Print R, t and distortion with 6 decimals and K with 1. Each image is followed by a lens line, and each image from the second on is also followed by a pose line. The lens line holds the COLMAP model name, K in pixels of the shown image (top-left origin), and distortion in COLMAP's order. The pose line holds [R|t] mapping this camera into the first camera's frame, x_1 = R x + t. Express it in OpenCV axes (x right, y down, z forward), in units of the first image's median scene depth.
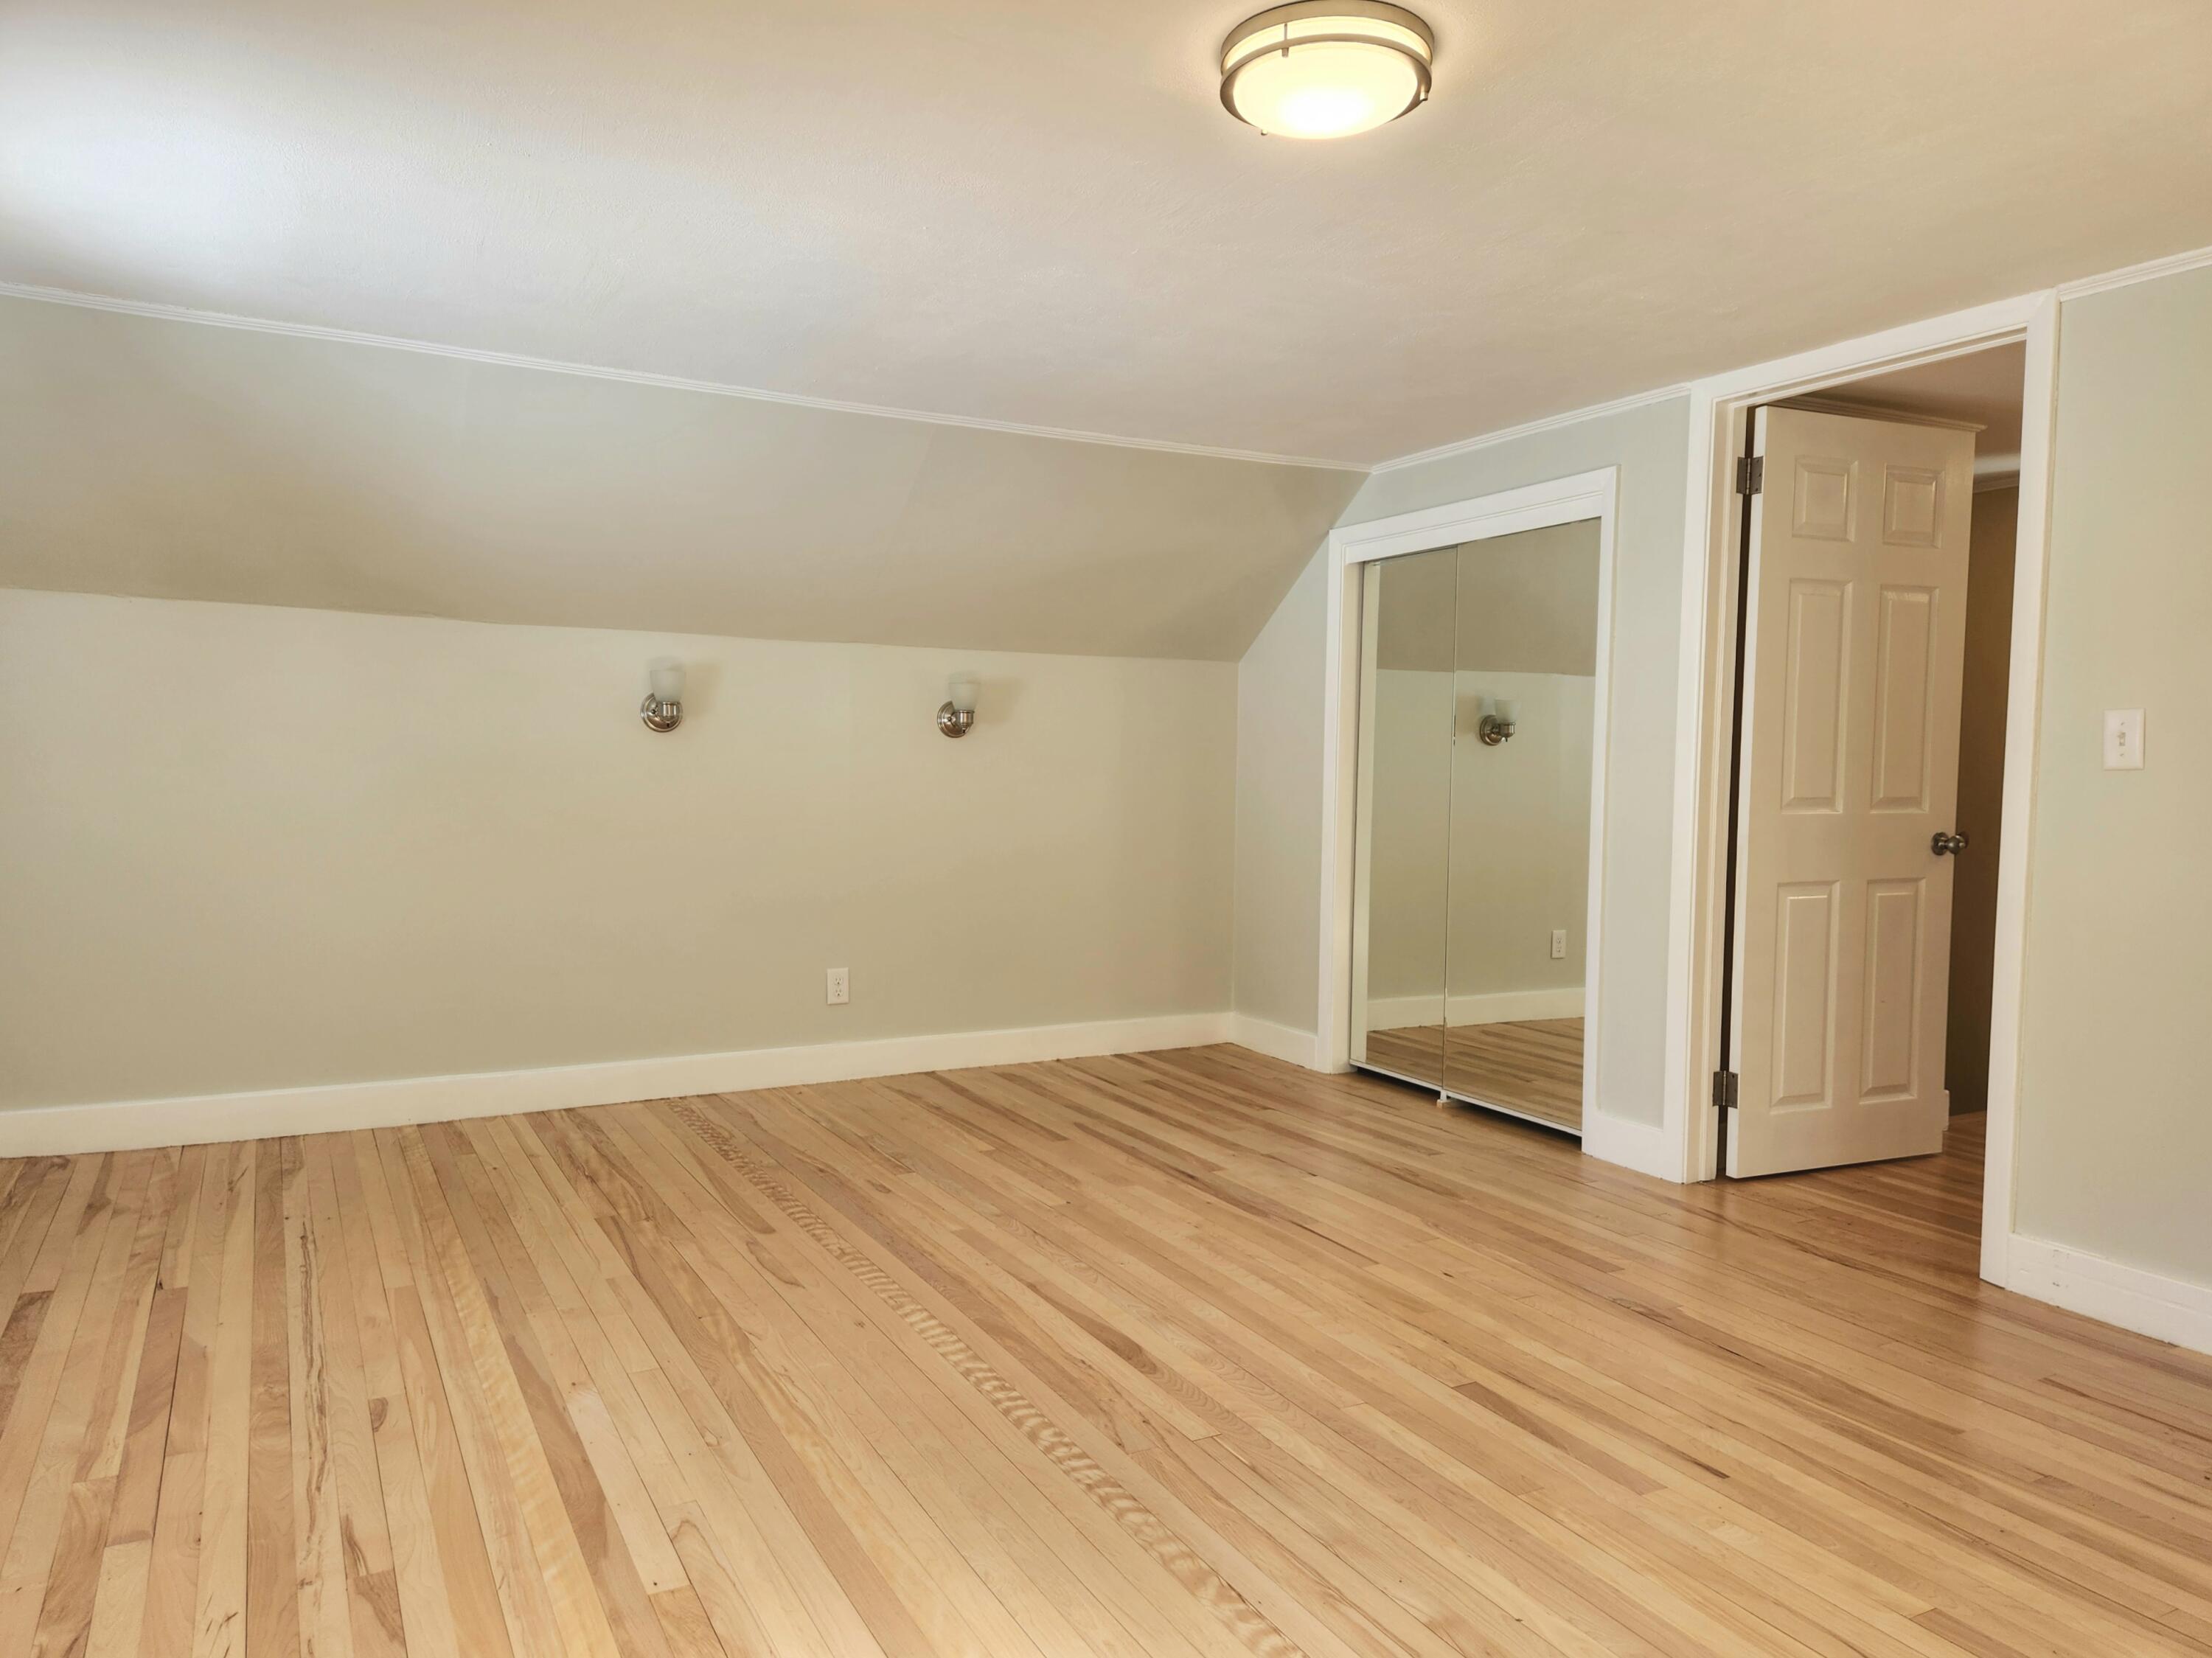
lens RADIAL K [[1604.4, 0, 1106.0], [0, 1604.4, 829.0], [0, 0, 1]] dist [0.098281, -0.071663]
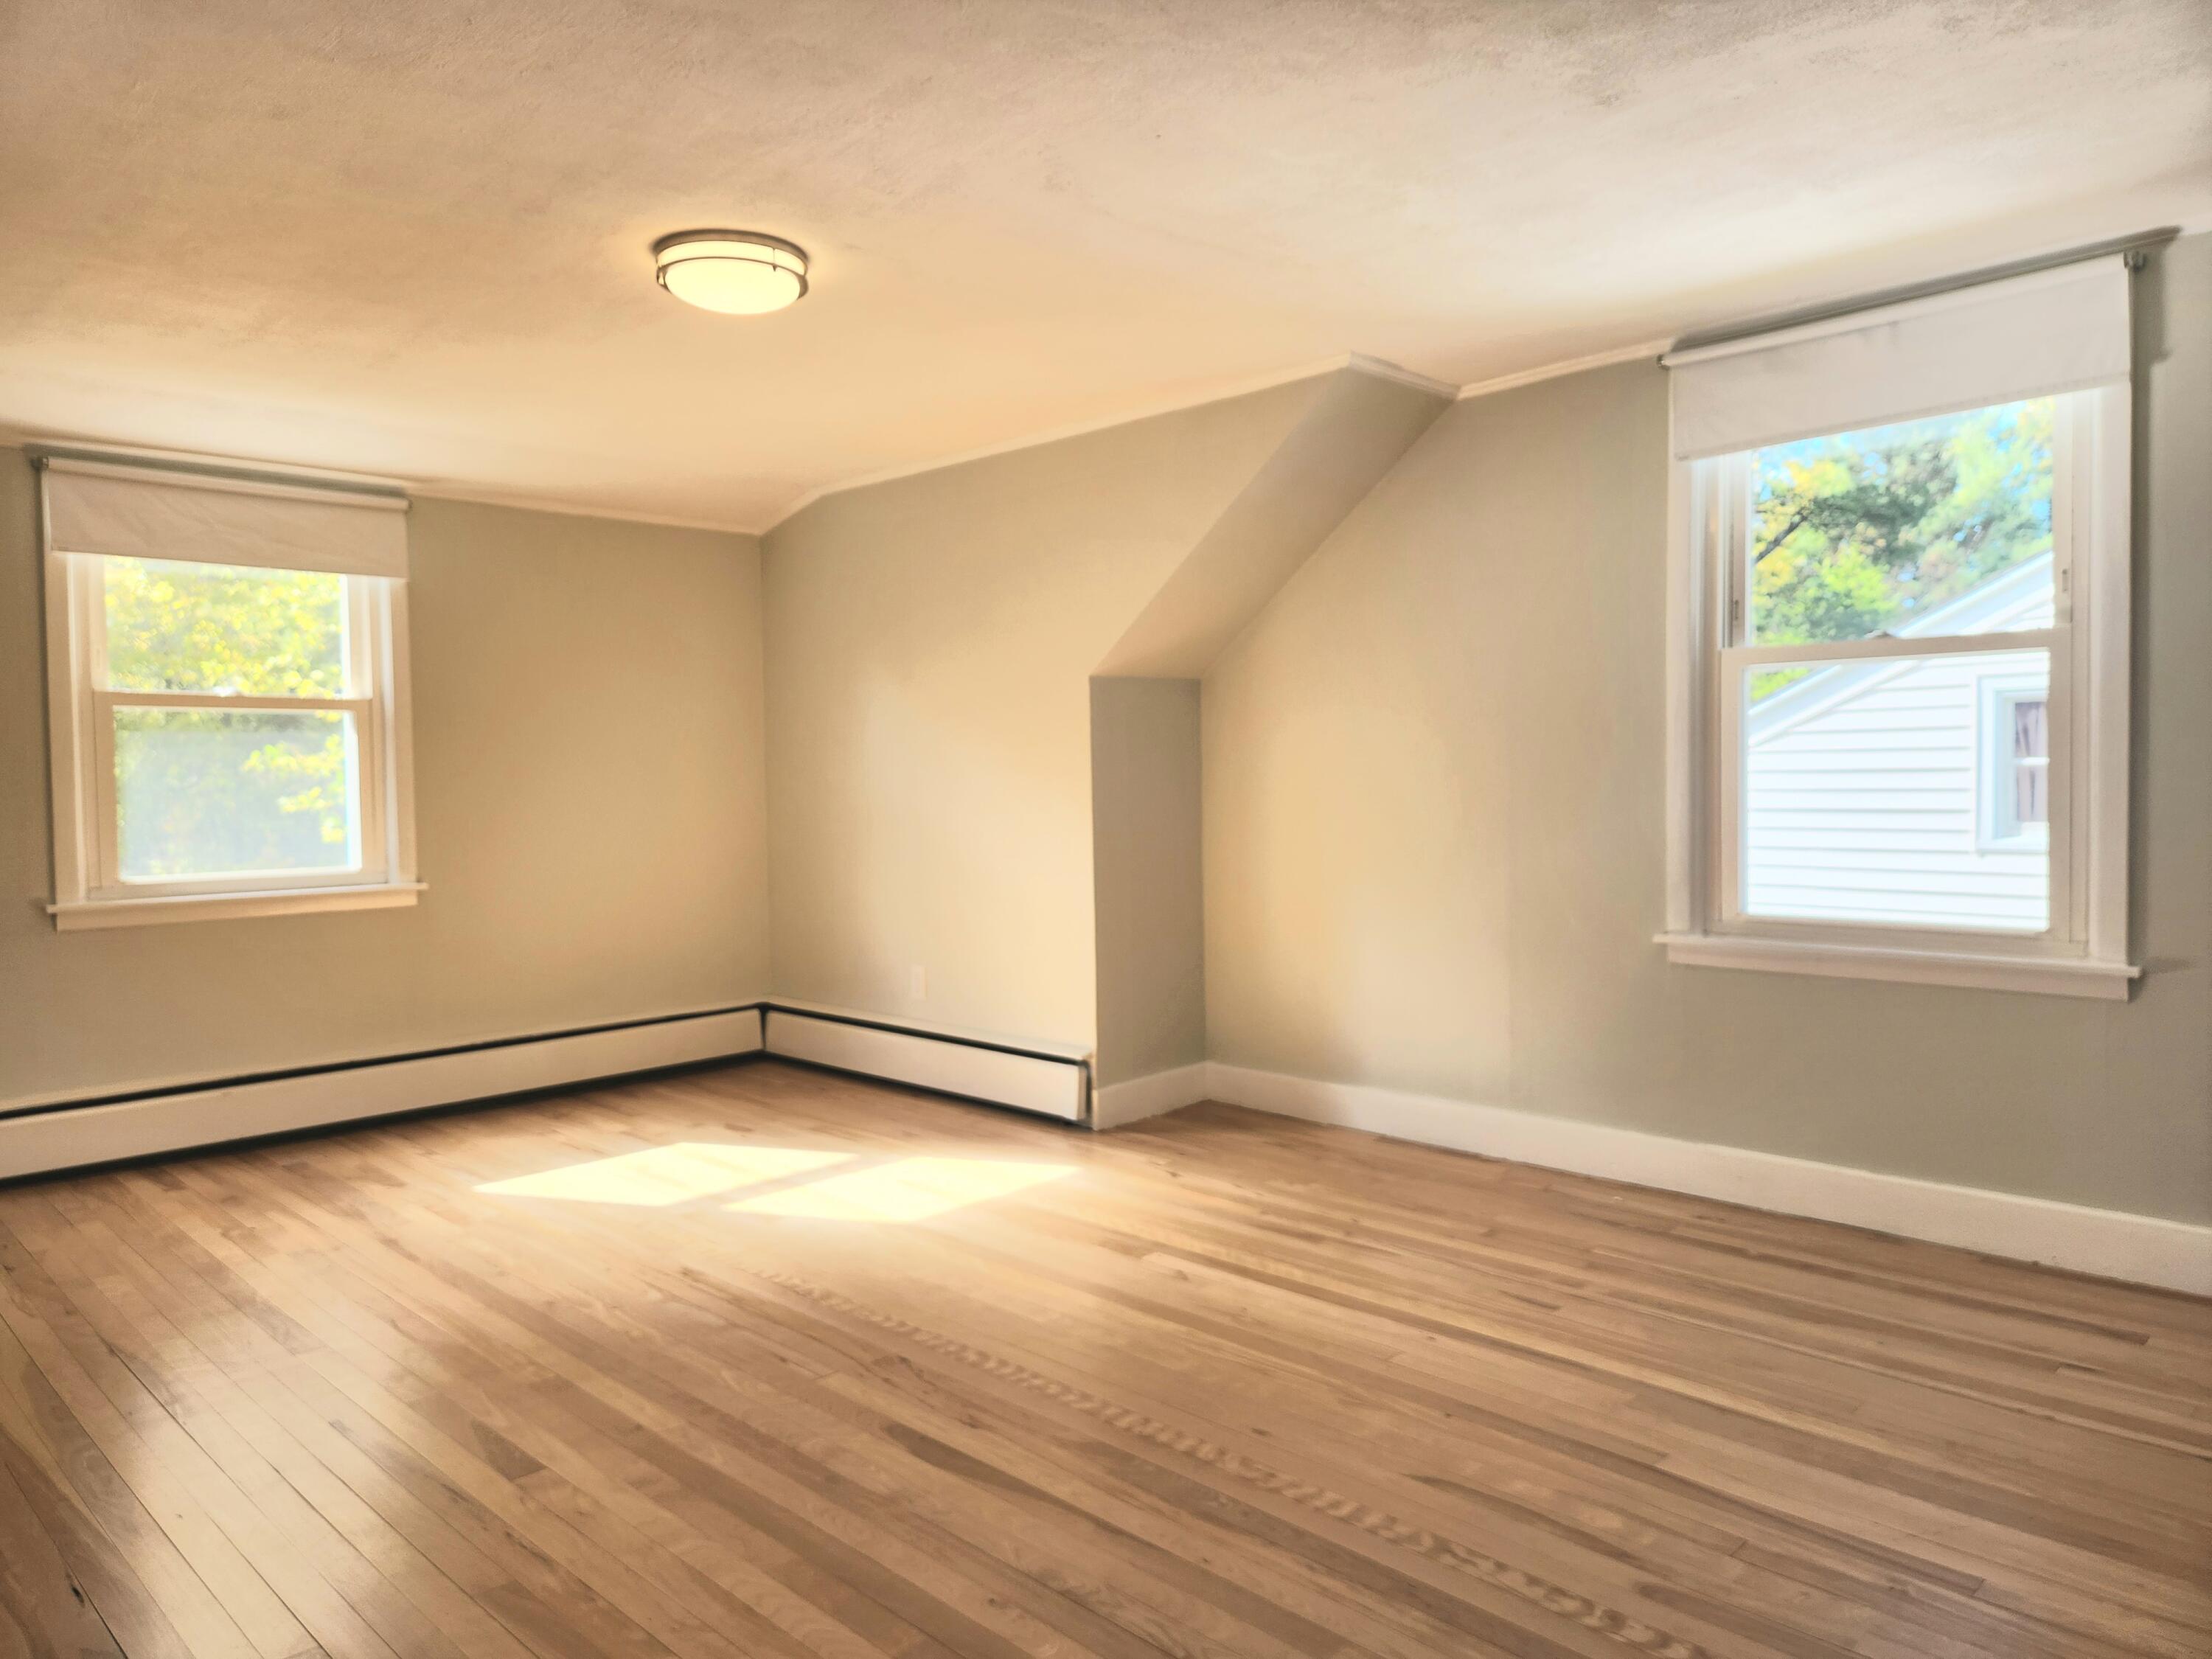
lens RADIAL K [[1604.5, 0, 1106.0], [0, 1604.5, 829.5], [0, 0, 1]] dist [0.098281, -0.071663]
pose [[-0.964795, 0.009991, -0.262813, 0.143542], [-0.010663, 0.996971, 0.077046, -0.064742], [0.262787, 0.077135, -0.961766, 1.822332]]
